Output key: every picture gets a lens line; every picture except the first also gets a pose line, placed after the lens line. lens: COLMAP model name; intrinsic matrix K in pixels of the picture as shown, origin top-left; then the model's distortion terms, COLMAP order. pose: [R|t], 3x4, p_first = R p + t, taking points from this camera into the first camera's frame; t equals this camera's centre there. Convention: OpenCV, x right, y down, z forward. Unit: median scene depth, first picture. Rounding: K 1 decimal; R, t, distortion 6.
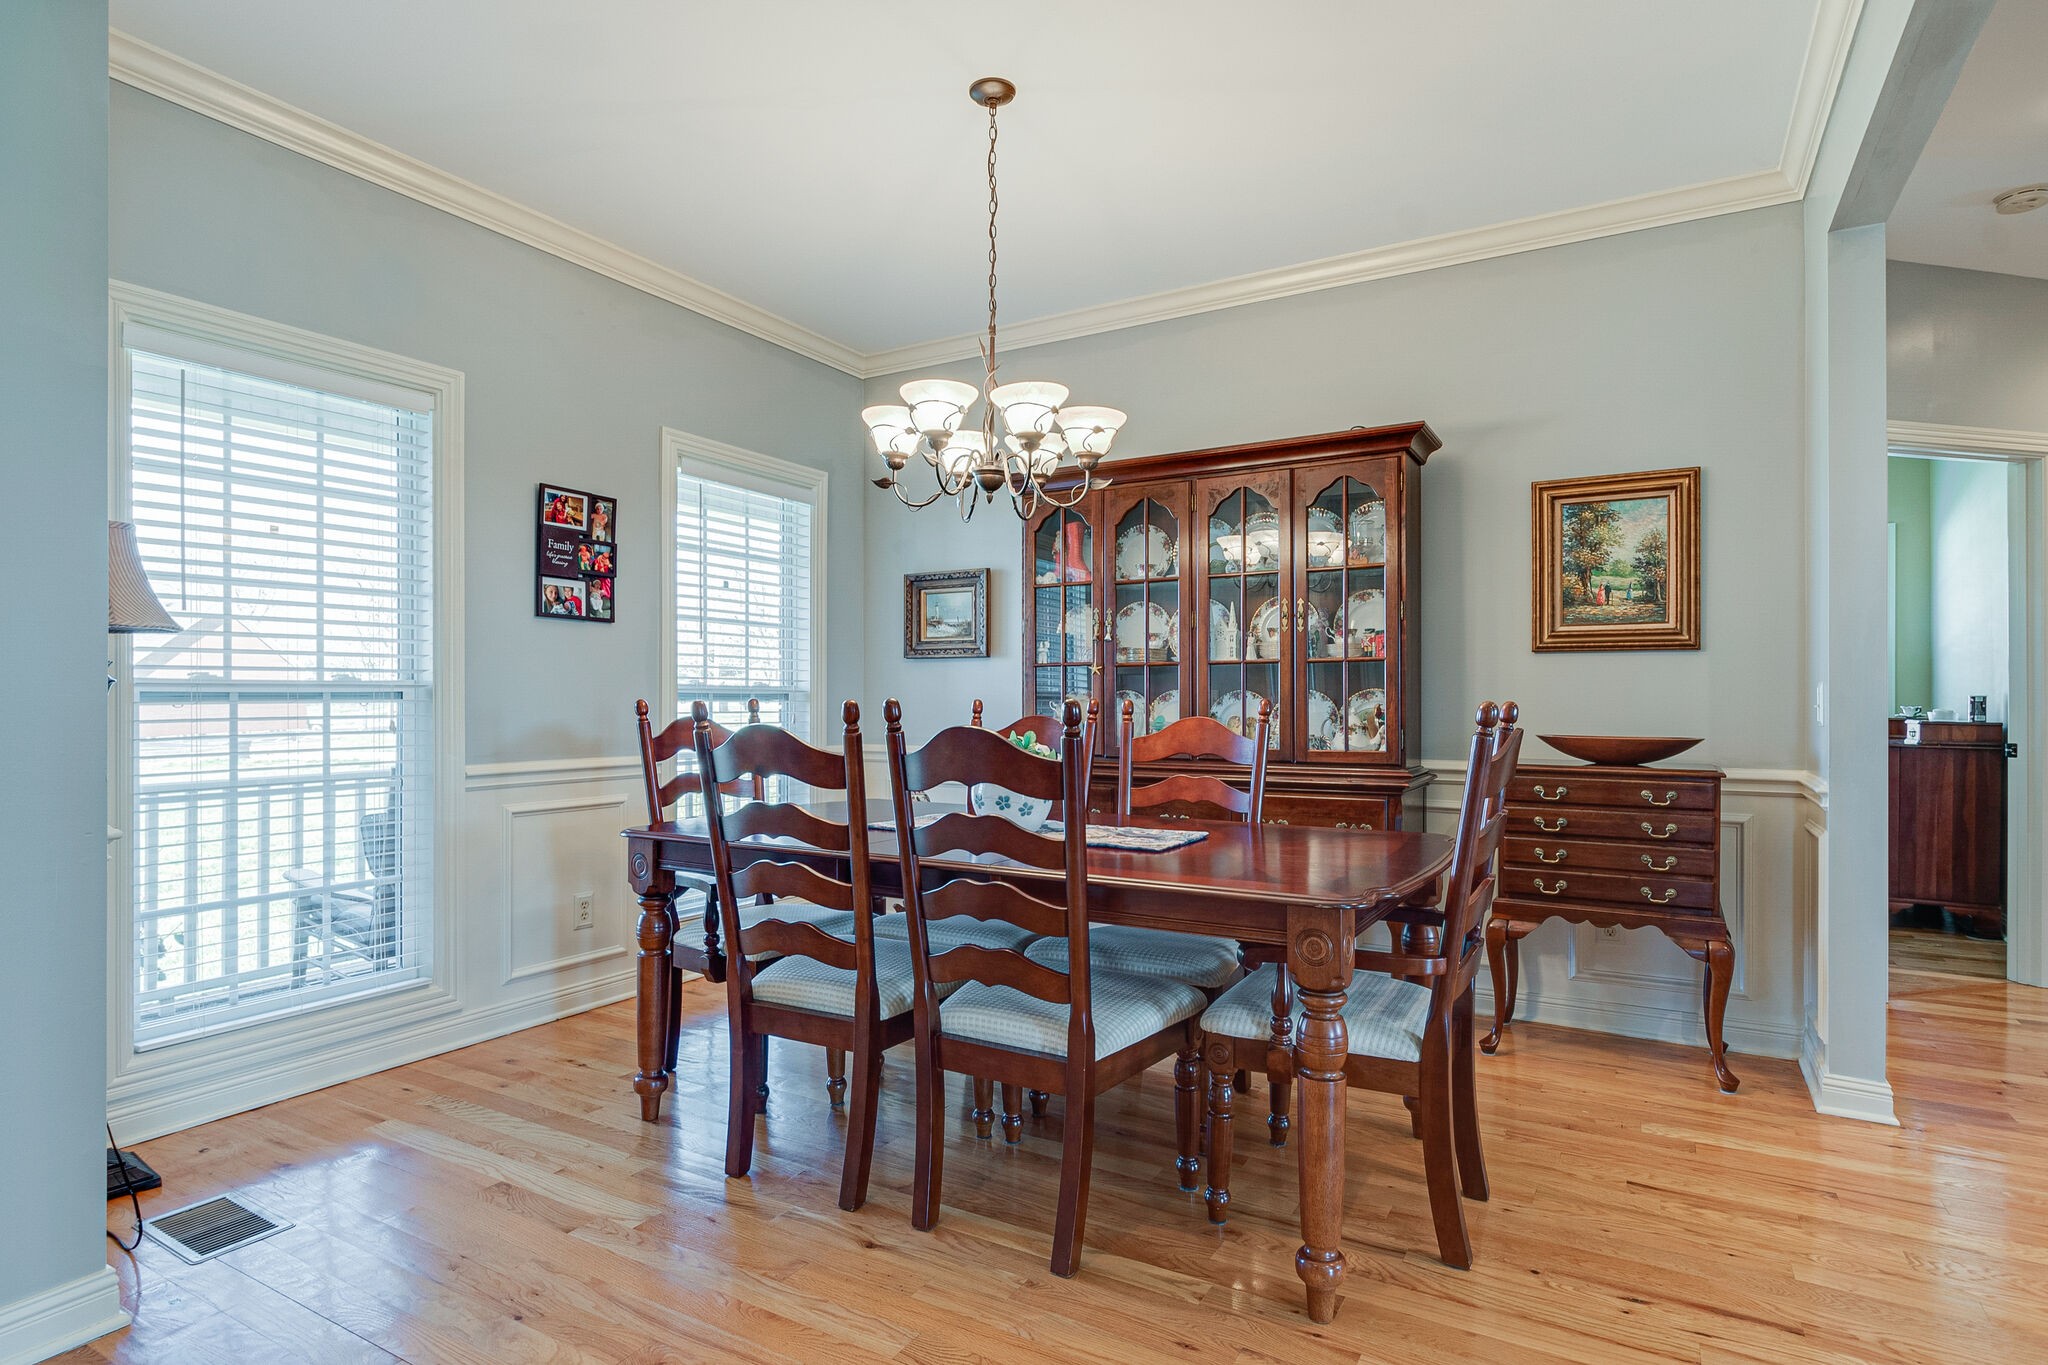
lens RADIAL K [[1111.9, 0, 1028.4], [0, 1111.9, 694.6], [0, 0, 1]] dist [0.003400, -0.000001]
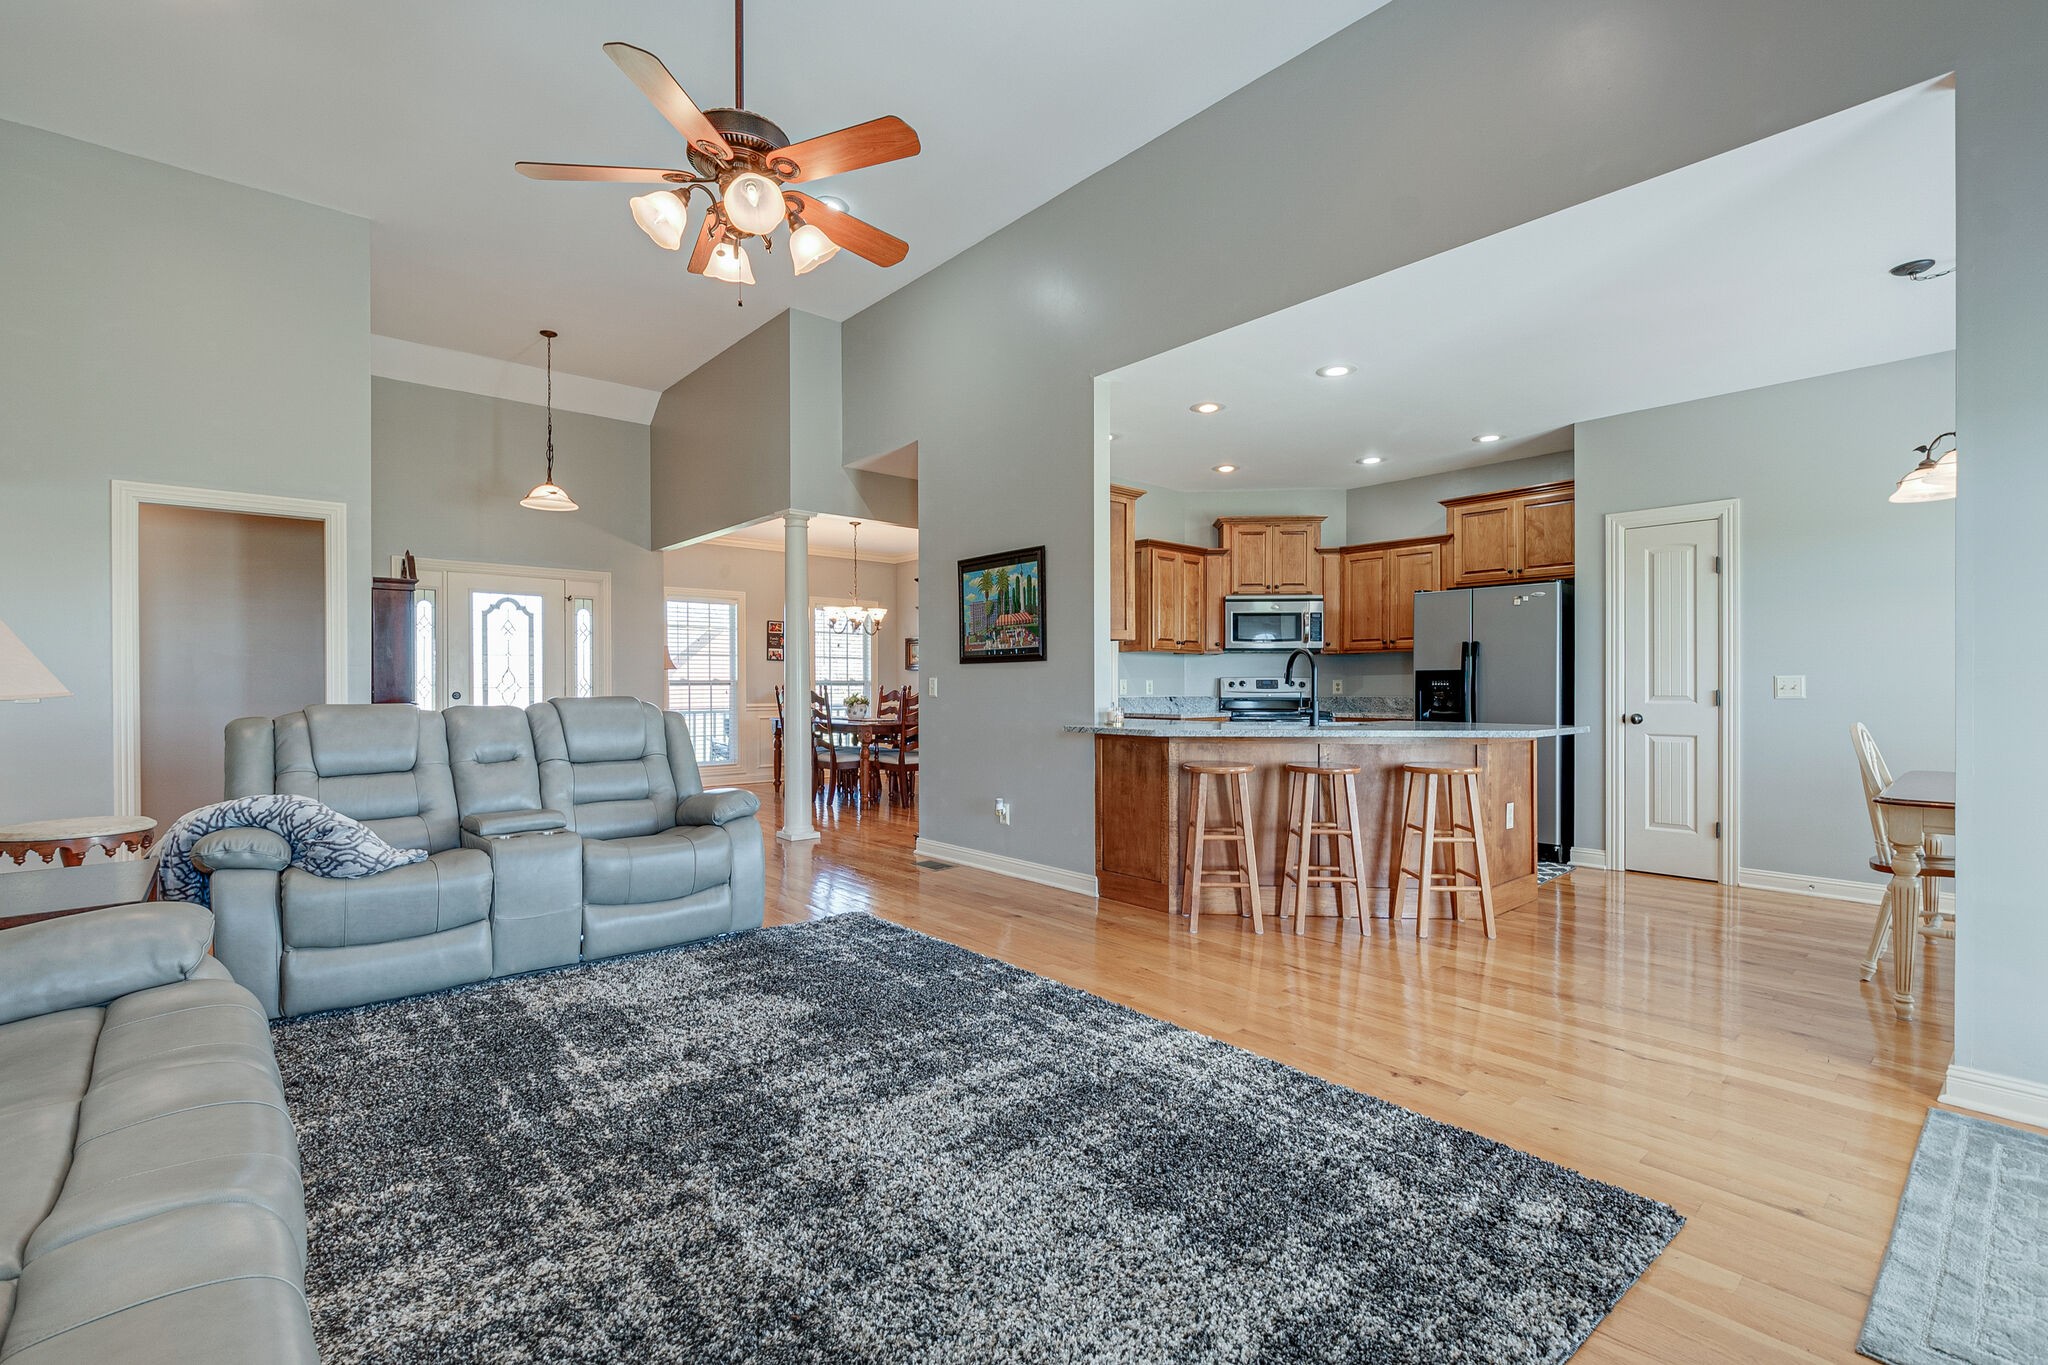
lens RADIAL K [[942.0, 0, 994.2], [0, 942.0, 692.8], [0, 0, 1]] dist [-0.006249, -0.001548]
pose [[0.944629, -0.008008, -0.328043, 1.088578], [0.008574, 0.999963, 0.000279, 0.030725], [0.328028, -0.003076, 0.944663, -1.395898]]
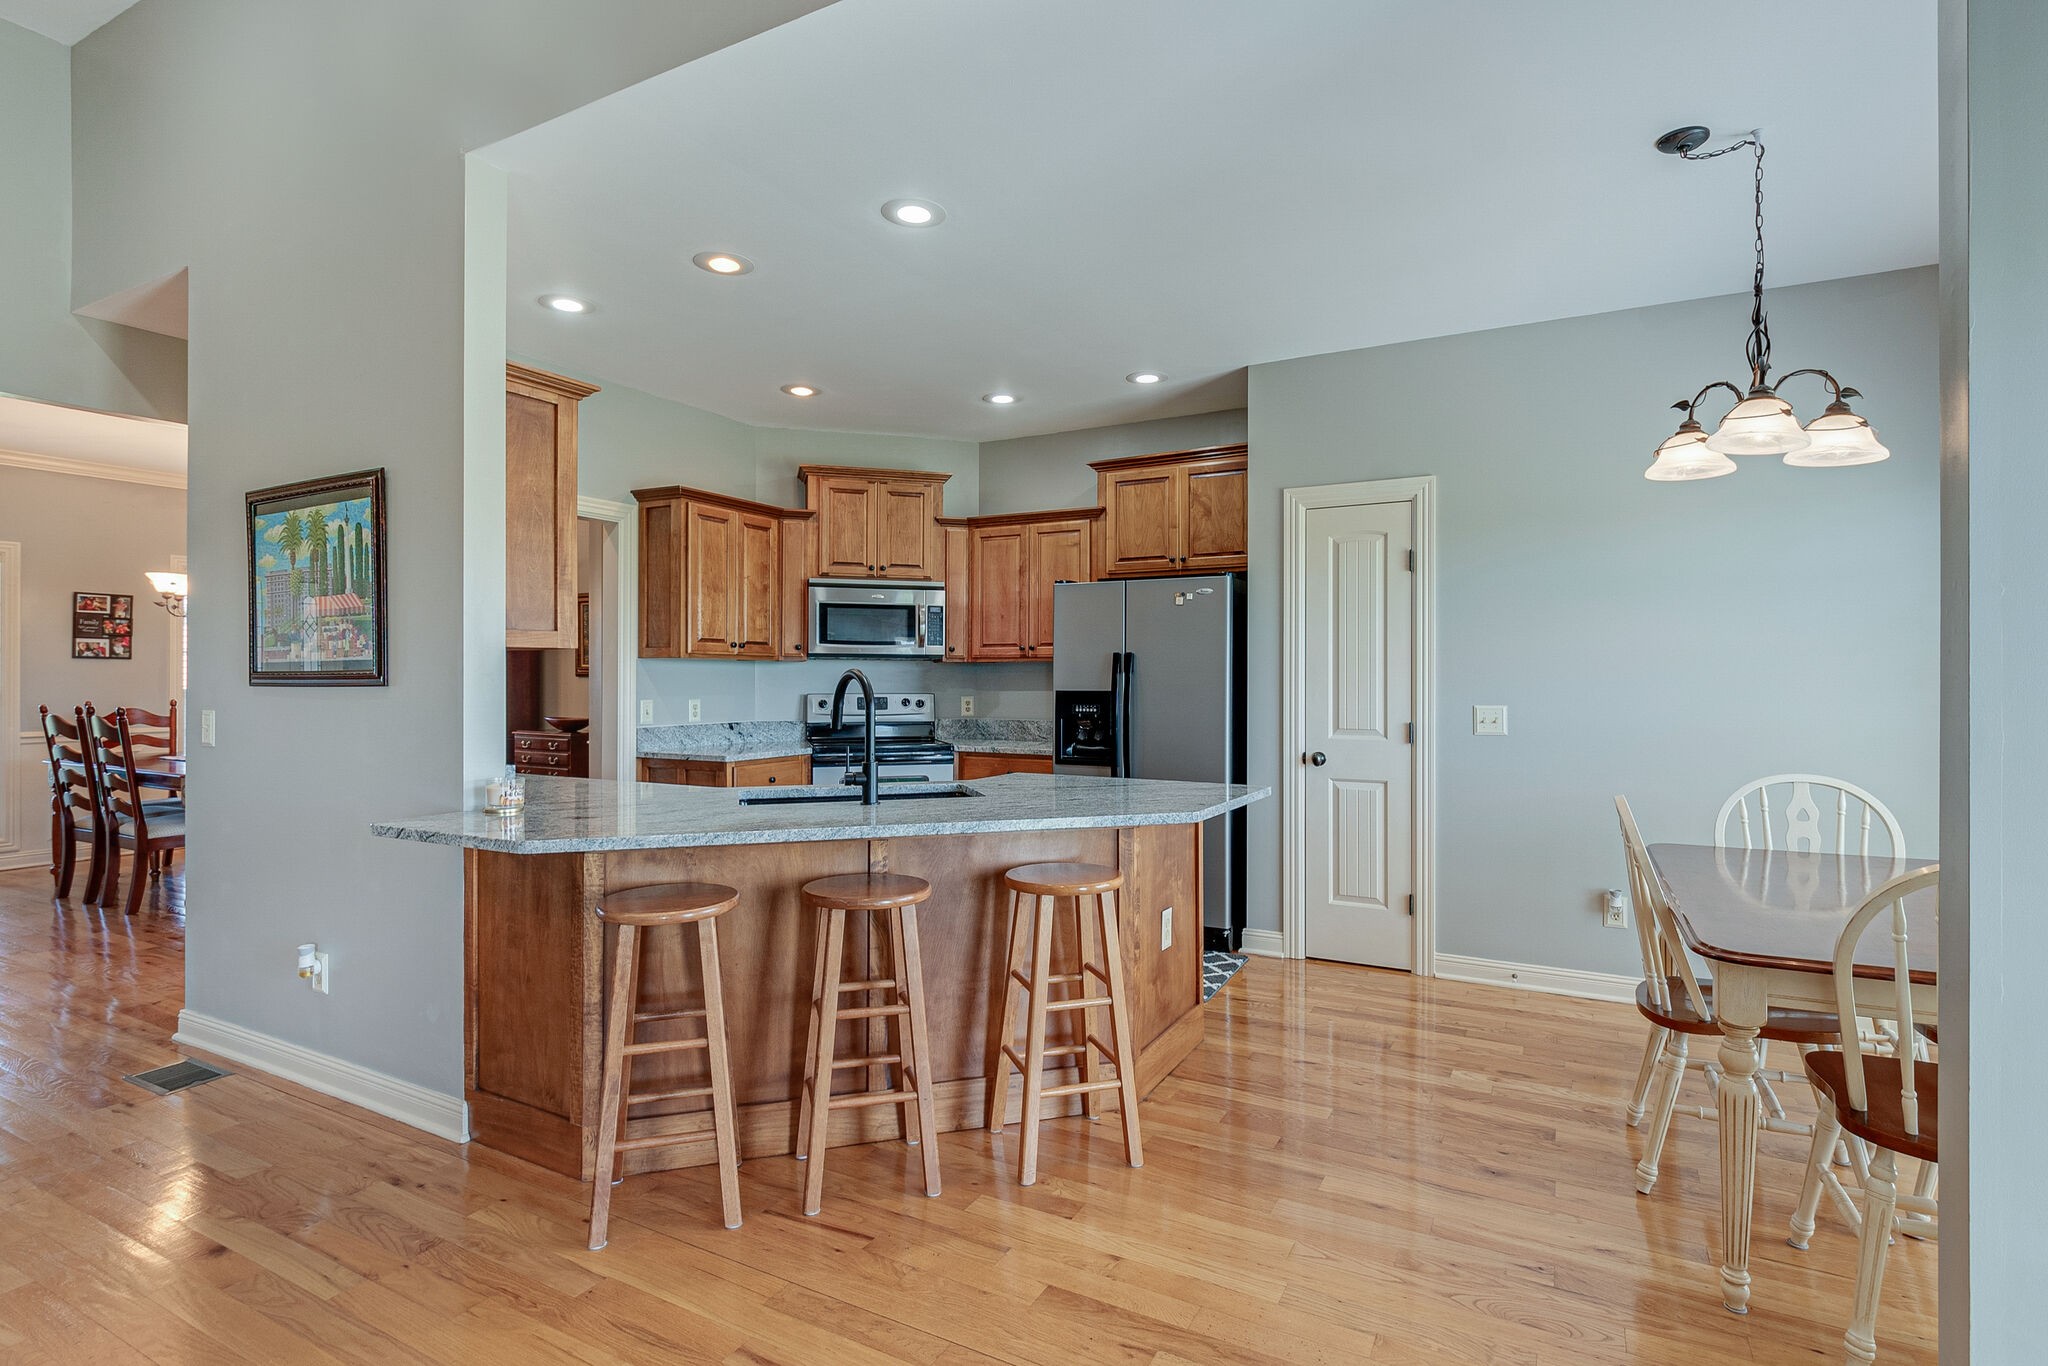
lens RADIAL K [[994.1, 0, 1030.1], [0, 994.1, 678.2], [0, 0, 1]] dist [0.004151, -0.001829]
pose [[0.999817, -0.006028, 0.018139, 1.202839], [0.006006, 0.999981, 0.001268, -0.024920], [-0.018146, -0.001159, 0.999835, -0.794799]]
